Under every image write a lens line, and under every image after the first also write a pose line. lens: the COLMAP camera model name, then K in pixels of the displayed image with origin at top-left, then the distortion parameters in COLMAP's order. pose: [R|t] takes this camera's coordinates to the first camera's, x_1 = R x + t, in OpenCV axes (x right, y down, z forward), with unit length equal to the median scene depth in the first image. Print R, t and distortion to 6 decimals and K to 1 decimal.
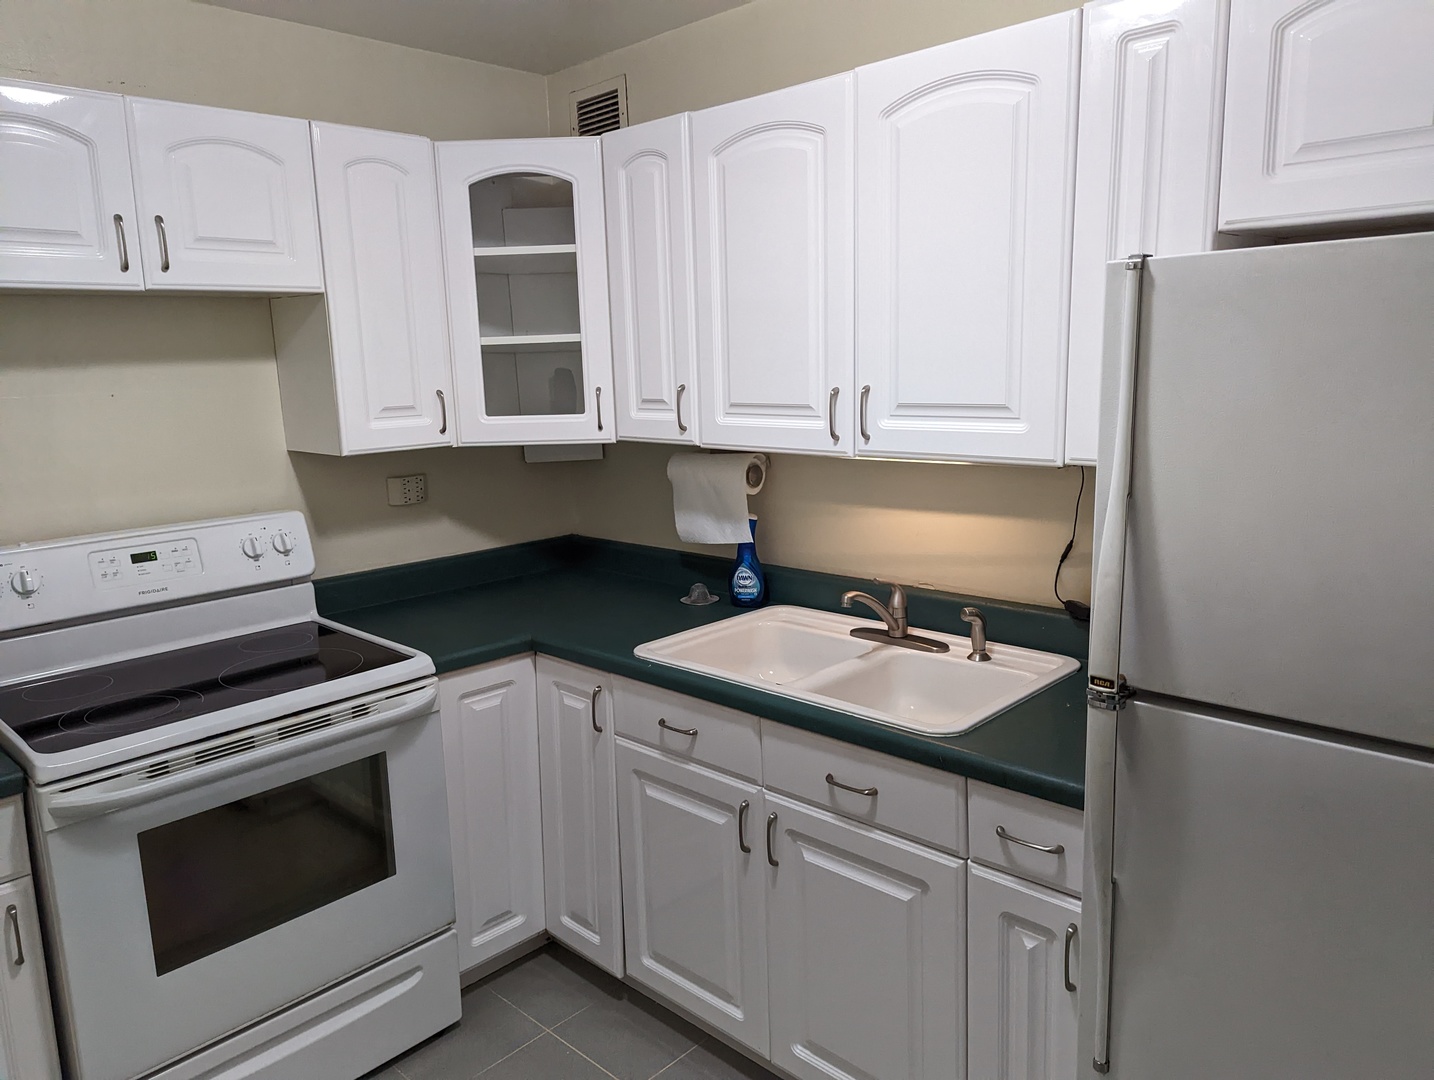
lens RADIAL K [[1007.4, 0, 714.6], [0, 1007.4, 539.9], [0, 0, 1]] dist [0.062686, -0.055917]
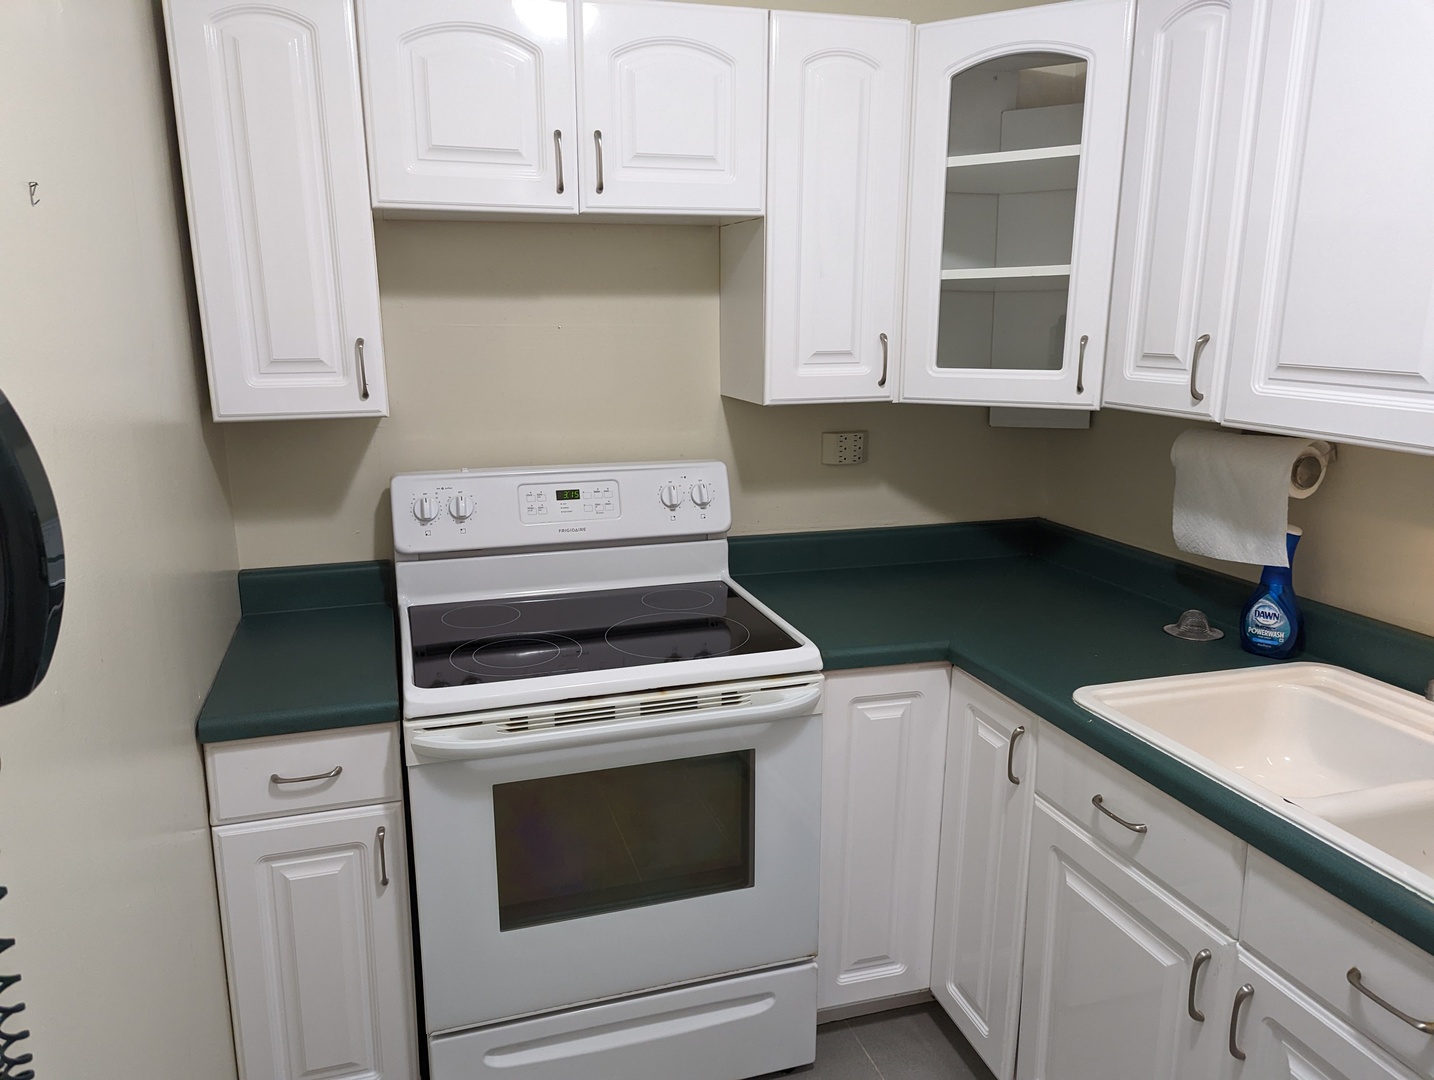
lens RADIAL K [[1007.4, 0, 702.9], [0, 1007.4, 547.7], [0, 0, 1]] dist [0.062686, -0.055917]
pose [[0.868625, 0.137695, -0.475953, 0.023254], [-0.111669, 0.990298, 0.082698, -0.026745], [0.482722, -0.018684, 0.875574, 0.205151]]
